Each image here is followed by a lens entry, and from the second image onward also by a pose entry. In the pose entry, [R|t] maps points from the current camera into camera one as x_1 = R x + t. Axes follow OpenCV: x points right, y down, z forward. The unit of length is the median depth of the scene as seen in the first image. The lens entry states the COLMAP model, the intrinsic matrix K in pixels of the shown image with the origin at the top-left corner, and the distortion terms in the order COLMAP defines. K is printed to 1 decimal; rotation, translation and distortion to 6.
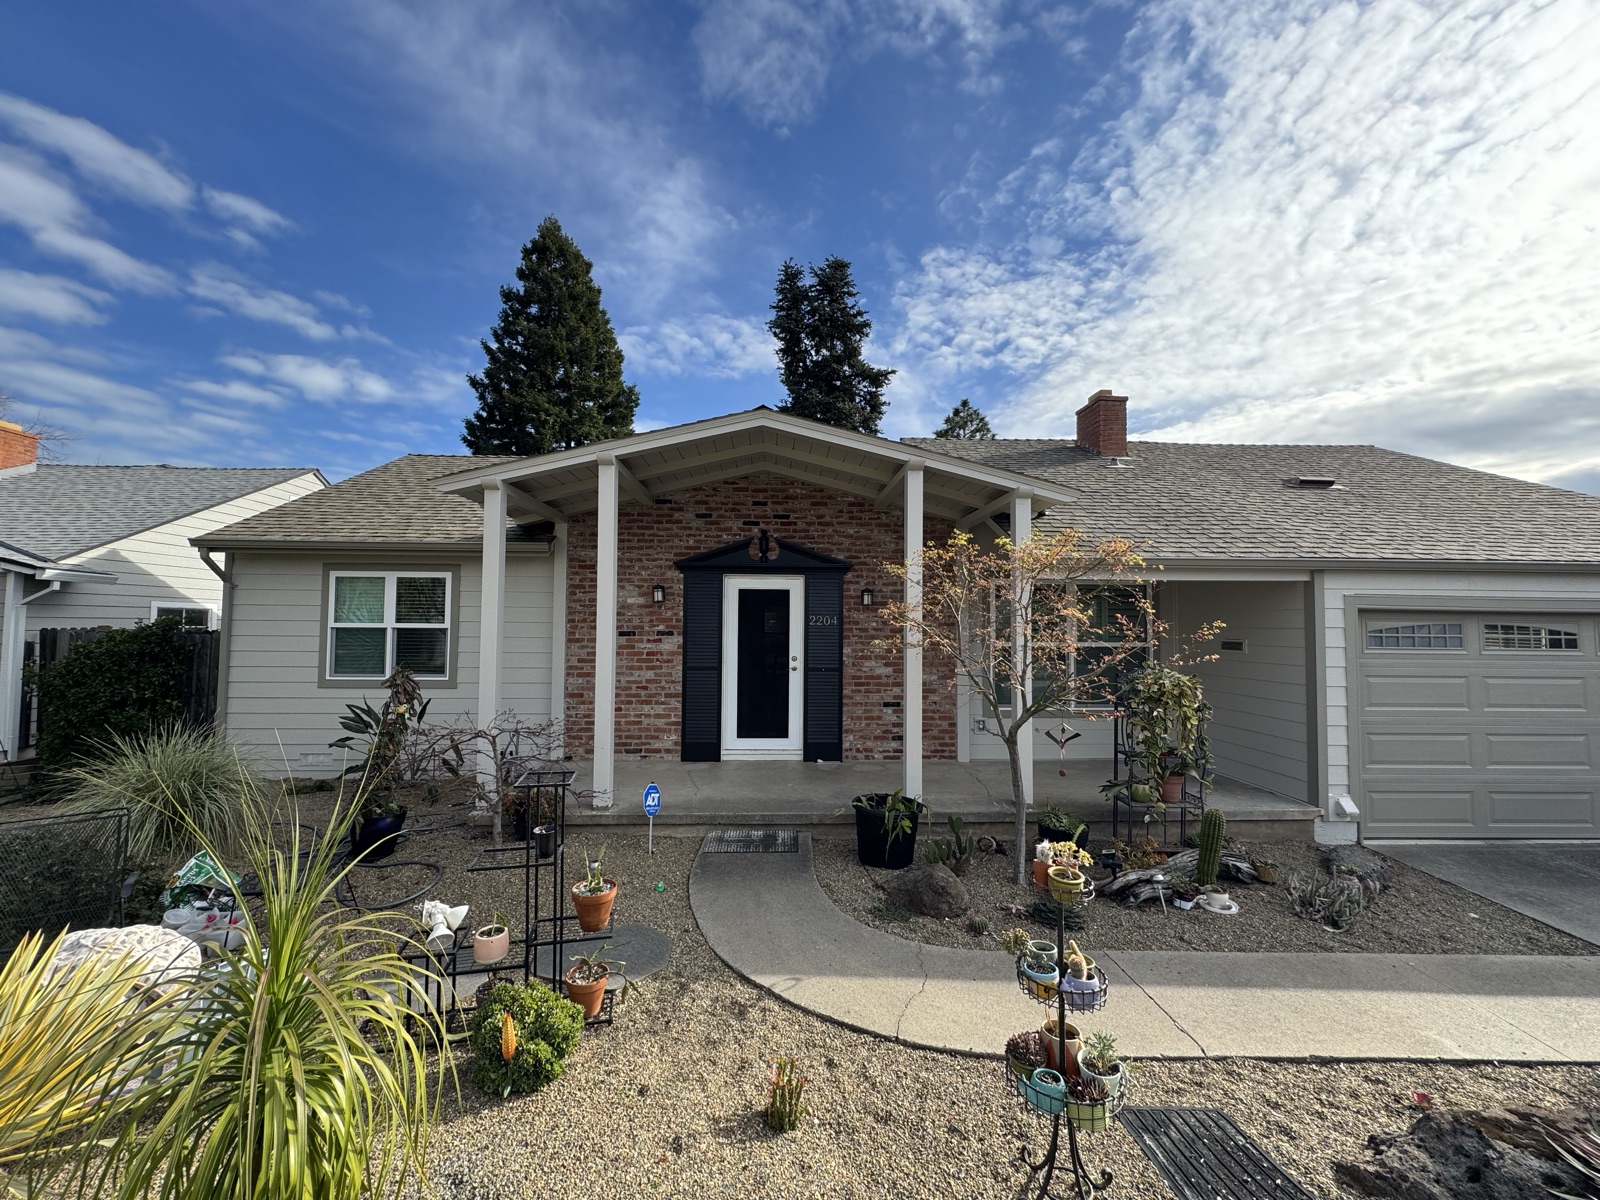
lens RADIAL K [[642.0, 0, 800.0], [0, 642.0, 600.0], [0, 0, 1]] dist [0.000578, -0.000010]
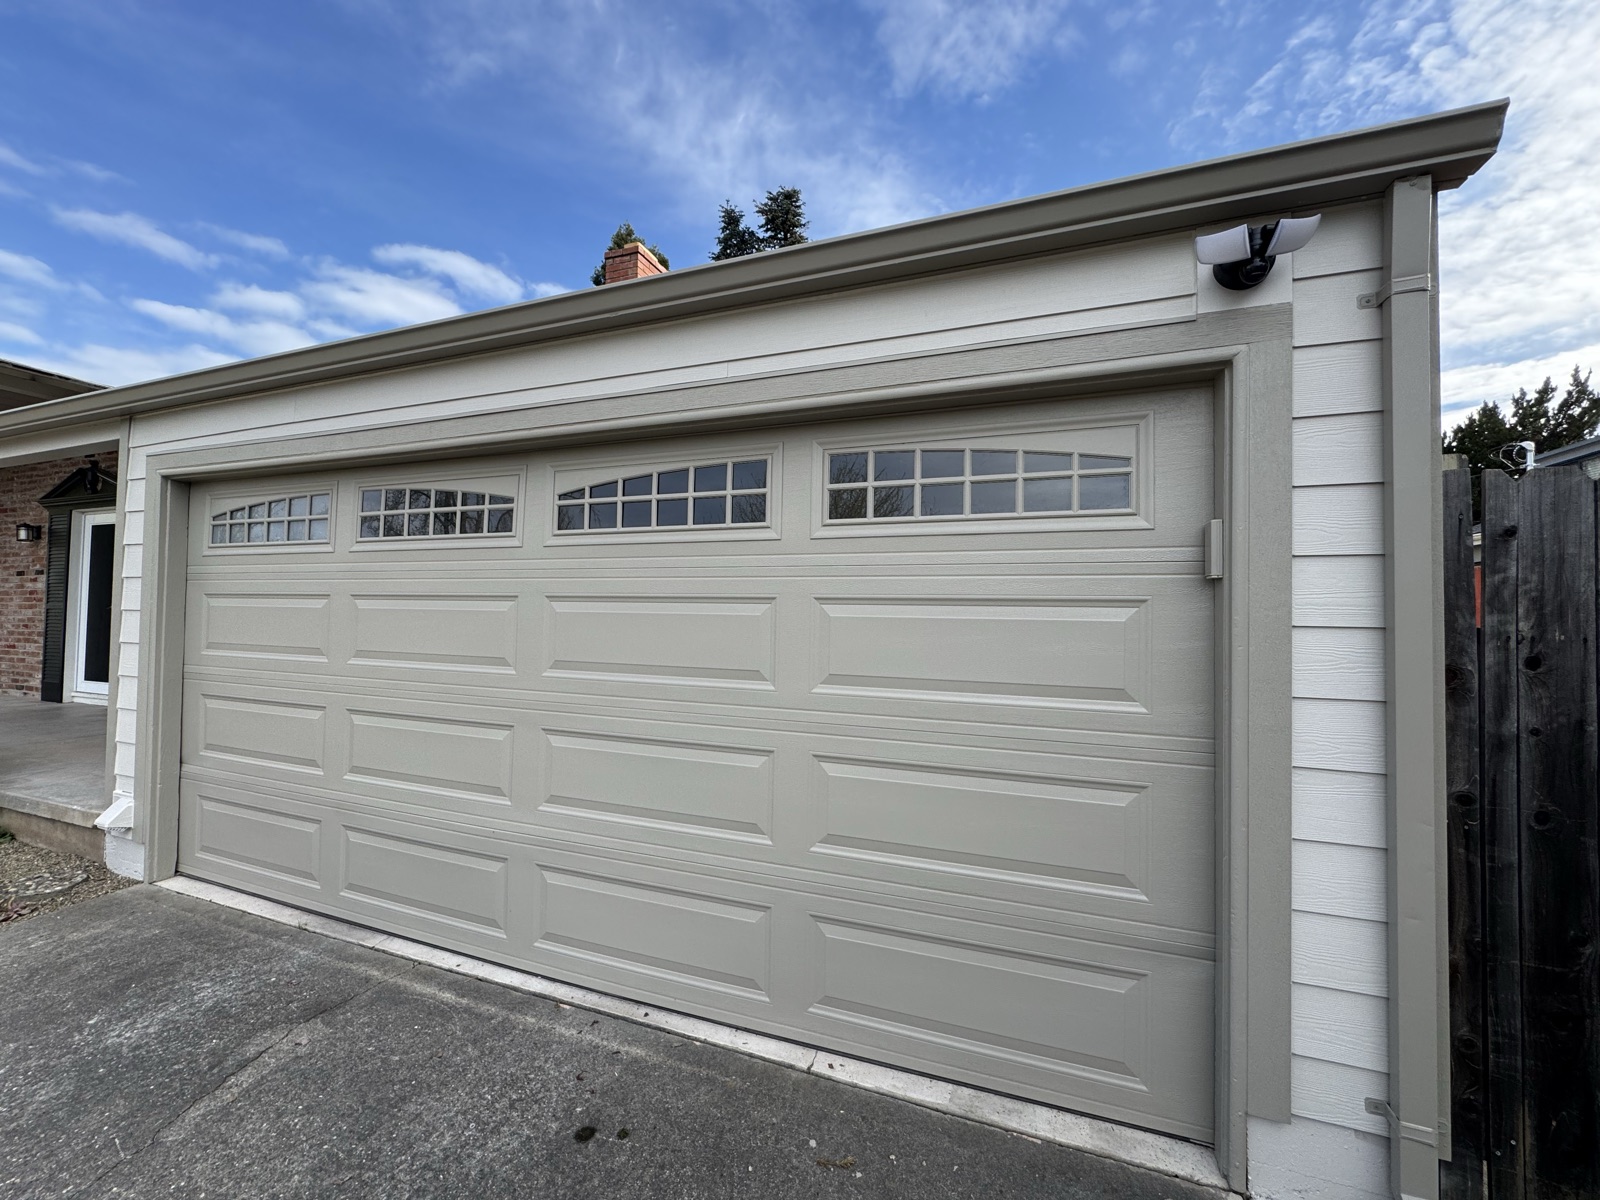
lens RADIAL K [[619.4, 0, 800.0], [0, 619.4, 600.0], [0, 0, 1]] dist [-0.006745, -0.000043]
pose [[0.926763, -0.005251, -0.375609, 0.239699], [0.008639, 0.999936, 0.007337, 0.018712], [0.375546, -0.010045, 0.926749, 0.105177]]
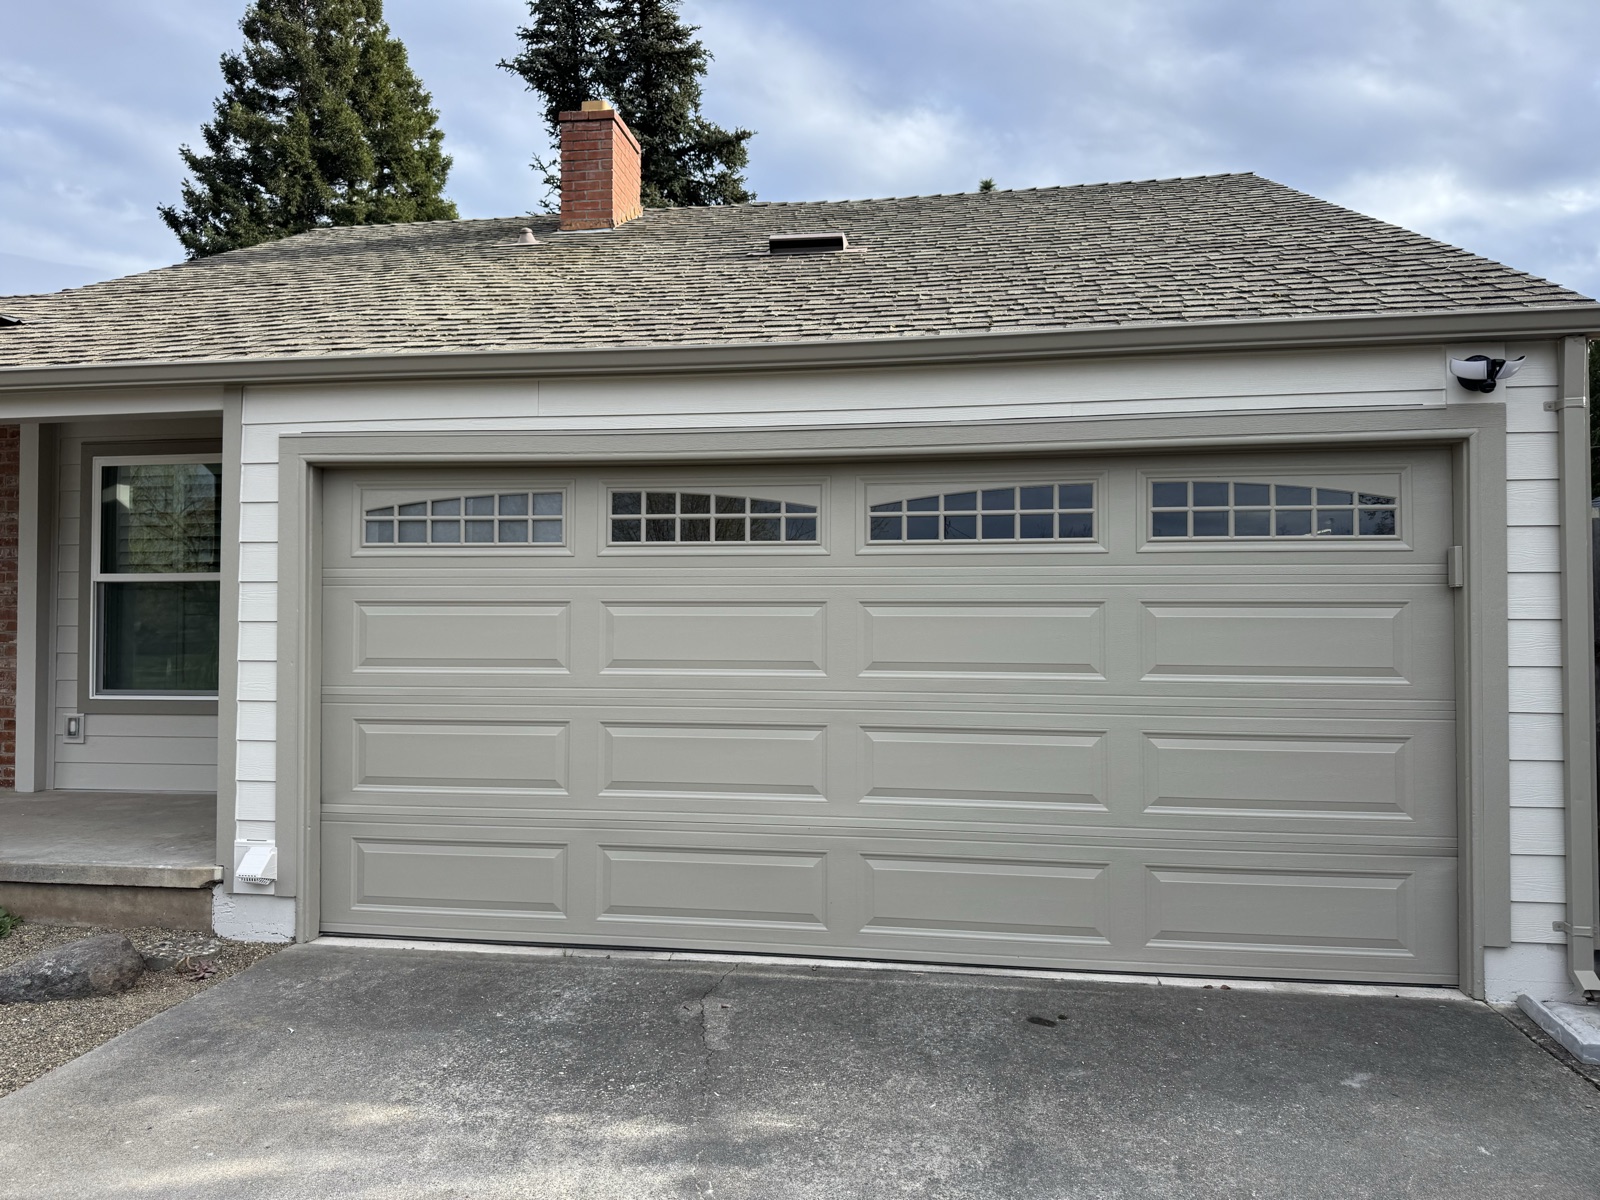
lens RADIAL K [[1133.4, 0, 730.1], [0, 1133.4, 594.8], [0, 0, 1]] dist [0.058211, -0.078407]
pose [[0.981678, -0.012979, -0.190103, 0.201206], [0.014652, 0.999865, 0.007393, 0.016656], [0.189981, -0.010043, 0.981736, 0.030601]]
